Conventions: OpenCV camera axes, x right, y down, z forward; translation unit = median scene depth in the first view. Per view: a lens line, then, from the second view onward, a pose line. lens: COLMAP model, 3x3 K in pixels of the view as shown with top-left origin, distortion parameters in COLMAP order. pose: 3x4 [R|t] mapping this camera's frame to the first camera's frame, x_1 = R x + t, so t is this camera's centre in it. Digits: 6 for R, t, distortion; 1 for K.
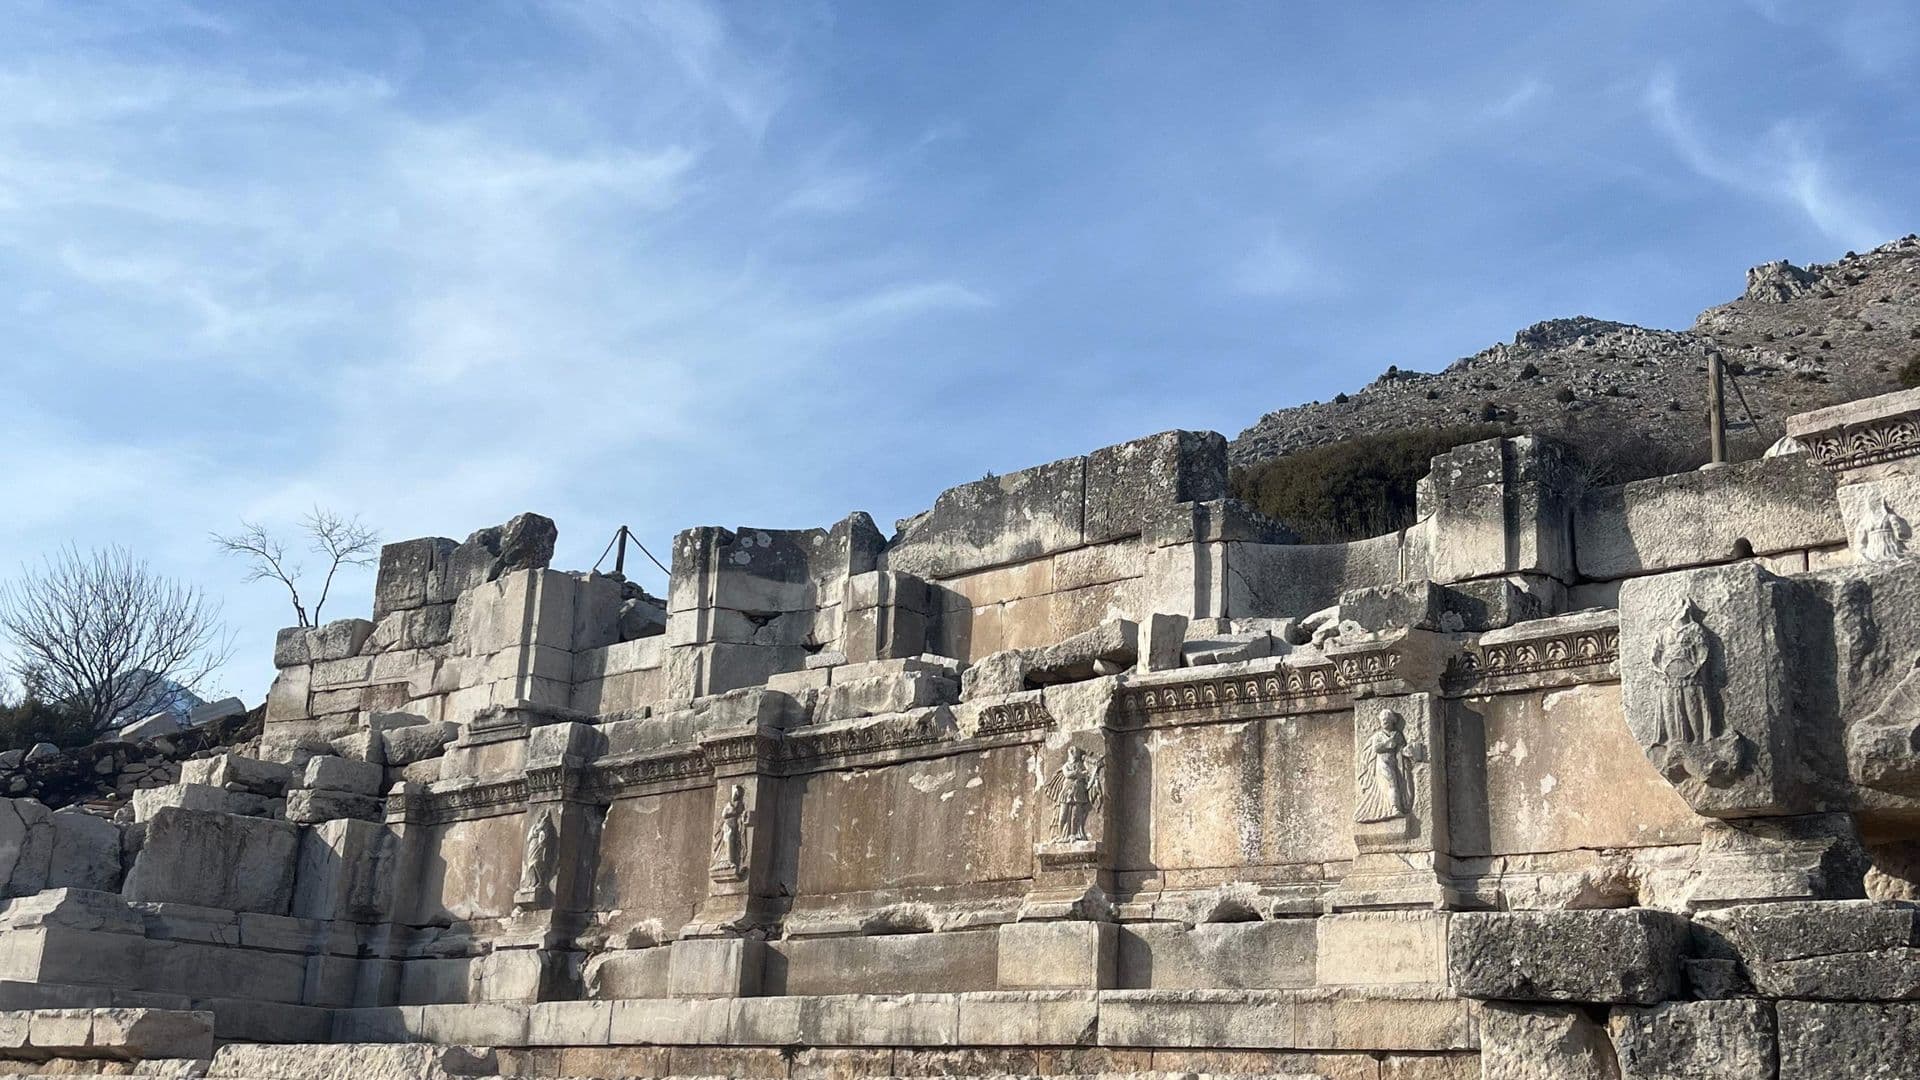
lens RADIAL K [[1901.8, 0, 964.6], [0, 1901.8, 515.0], [0, 0, 1]] dist [0.017664, 0.010174]
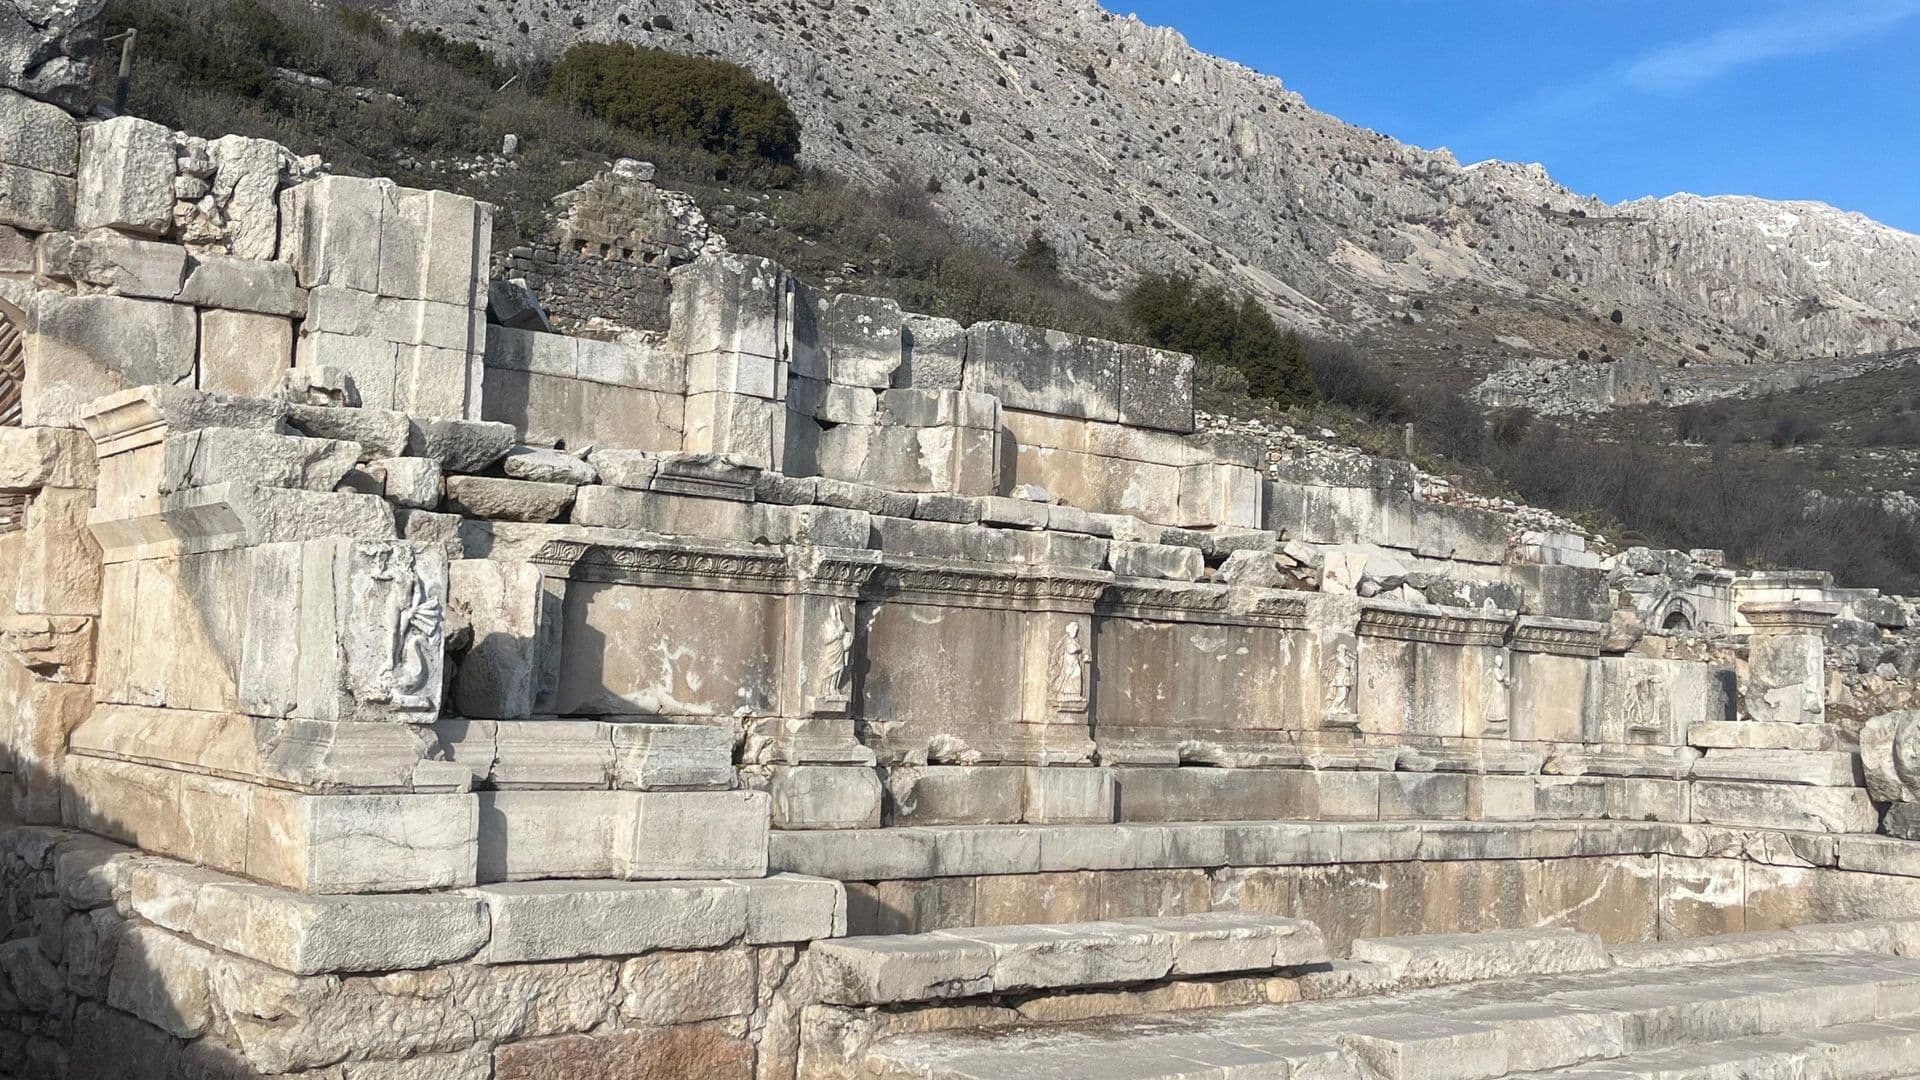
lens RADIAL K [[1901.8, 0, 964.6], [0, 1901.8, 515.0], [0, 0, 1]] dist [0.017664, 0.010174]
pose [[0.205915, 0.063752, 0.976491, -1.252334], [-0.330274, 0.943851, 0.008025, 0.103684], [-0.921150, -0.324163, 0.215408, 0.904834]]
